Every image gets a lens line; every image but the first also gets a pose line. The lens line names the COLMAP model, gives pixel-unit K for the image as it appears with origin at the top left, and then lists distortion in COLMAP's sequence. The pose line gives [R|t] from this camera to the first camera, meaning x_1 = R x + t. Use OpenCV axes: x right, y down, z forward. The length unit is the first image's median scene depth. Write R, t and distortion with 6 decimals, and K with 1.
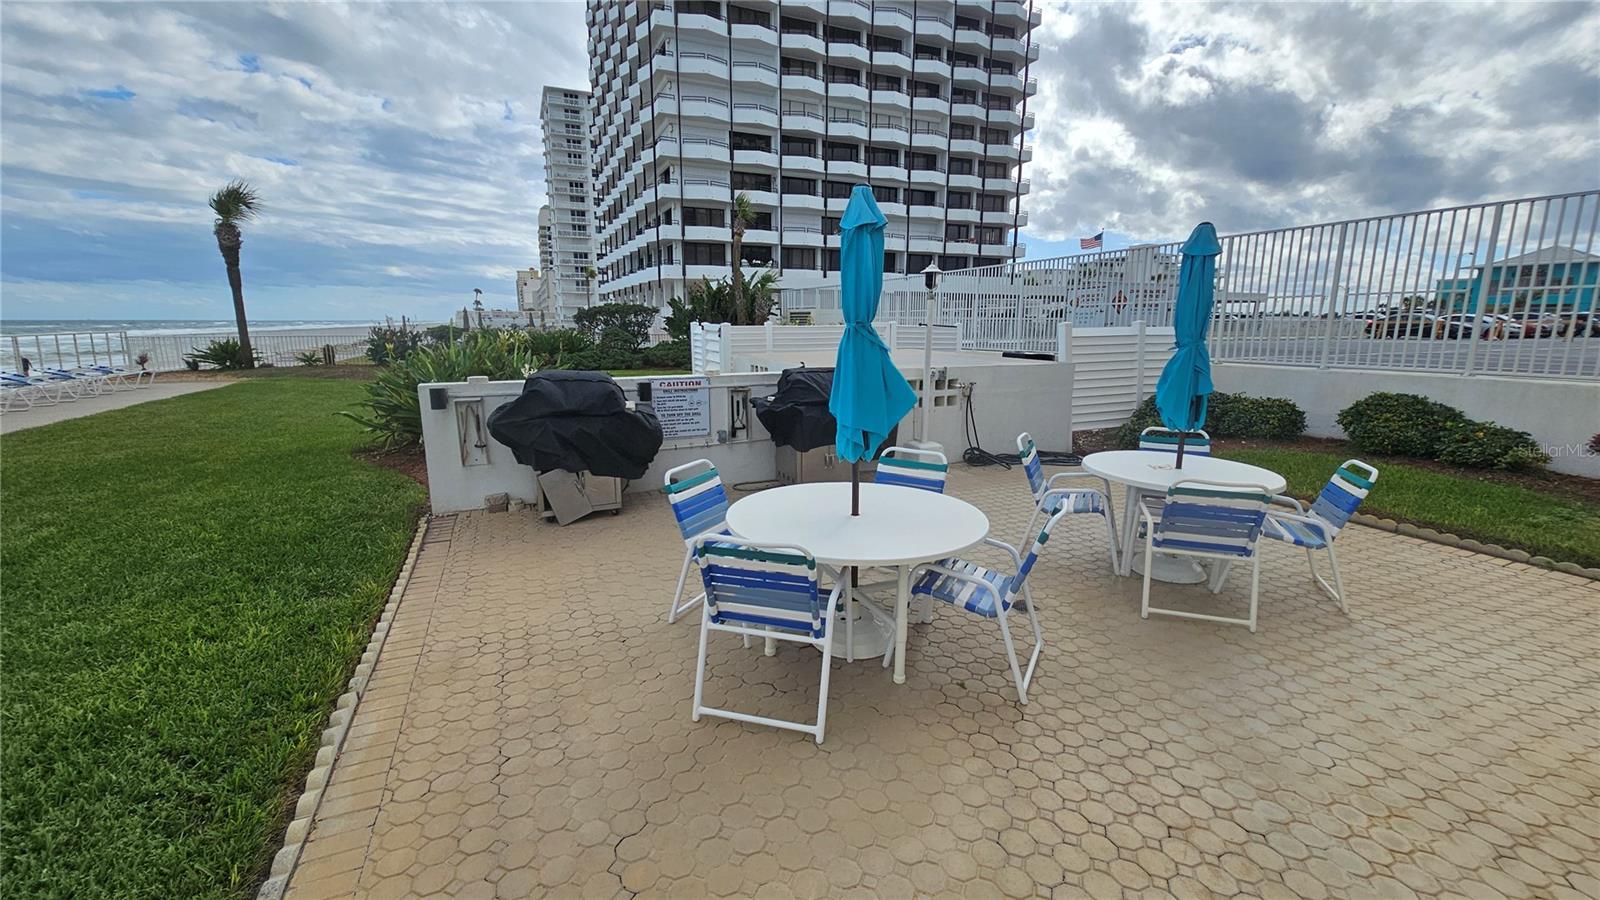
lens RADIAL K [[645.0, 0, 800.0], [0, 645.0, 450.0], [0, 0, 1]] dist [-0.000390, -0.000186]
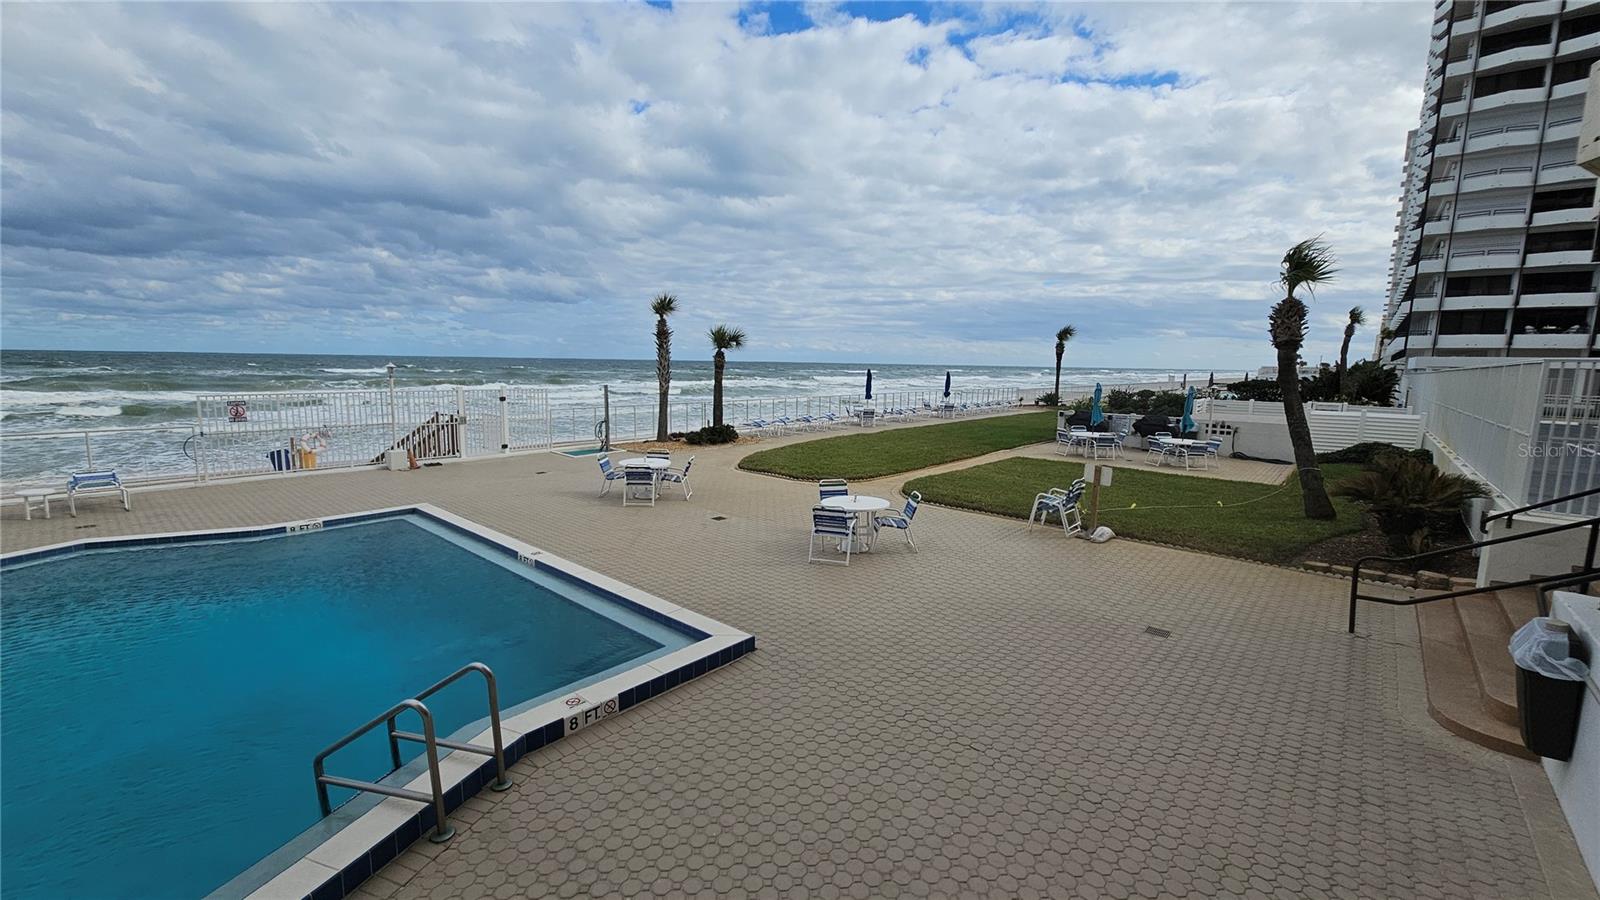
lens RADIAL K [[645.0, 0, 800.0], [0, 645.0, 450.0], [0, 0, 1]] dist [-0.000390, -0.000186]
pose [[0.420185, 0.127110, -0.898492, 0.351796], [-0.193229, 0.979965, 0.048272, 0.038433], [0.886627, 0.153332, 0.436328, -0.324369]]
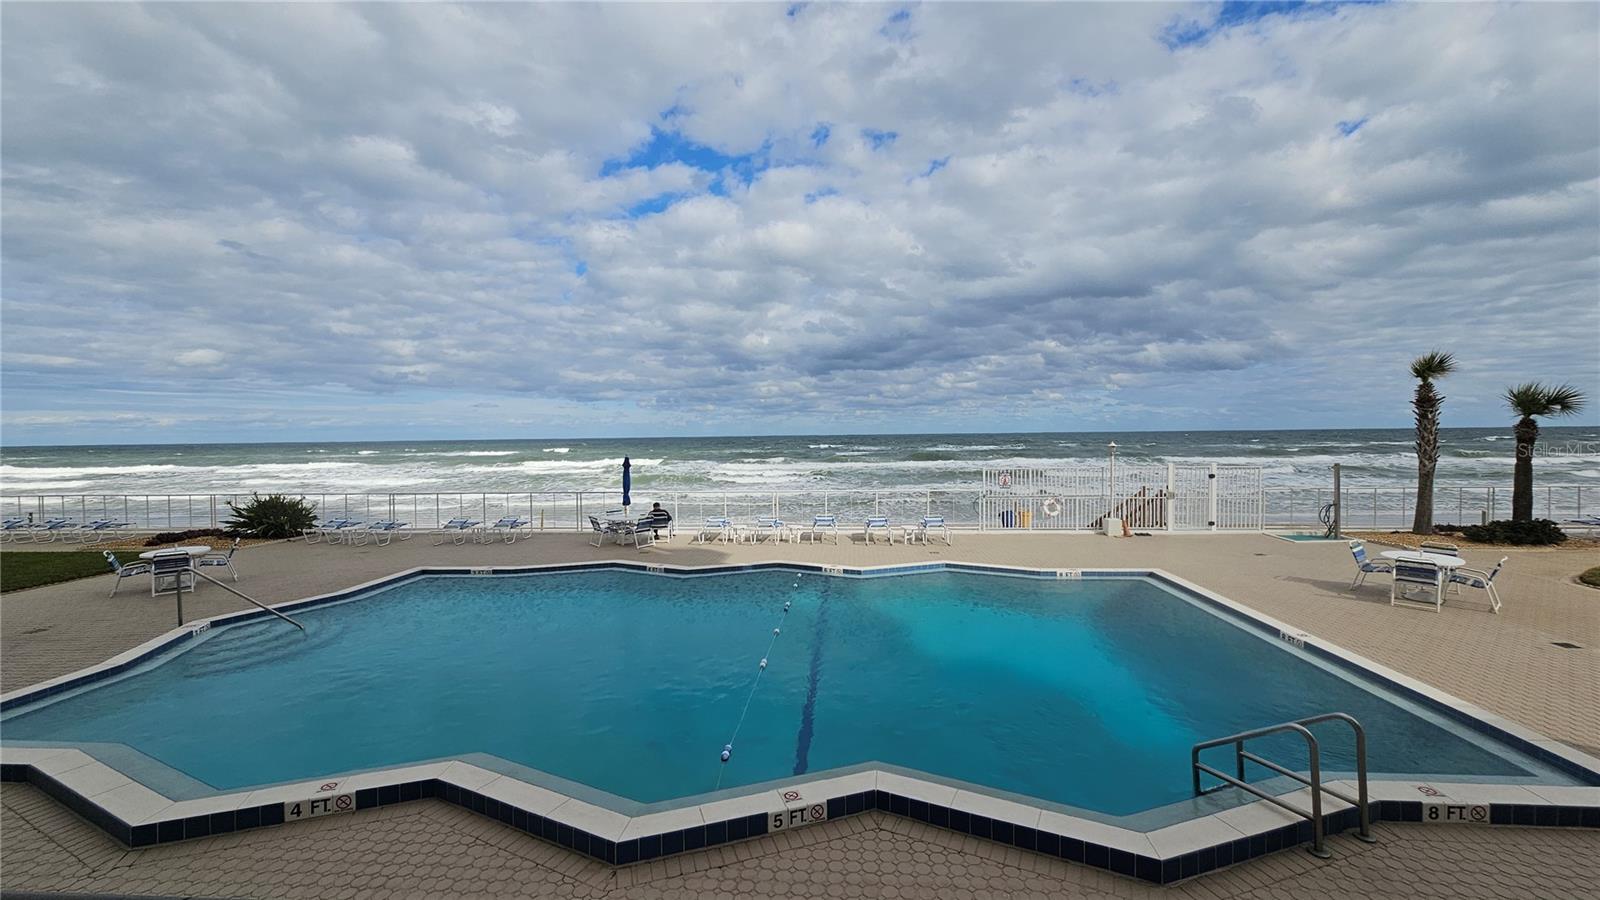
lens RADIAL K [[641.5, 0, 803.5], [0, 641.5, 461.7], [0, 0, 1]] dist [0.007398, -0.000011]
pose [[-0.469489, 0.040739, -0.881998, 0.474409], [-0.162396, 0.977909, 0.131613, 0.050492], [0.867875, 0.205024, -0.452502, -0.445232]]
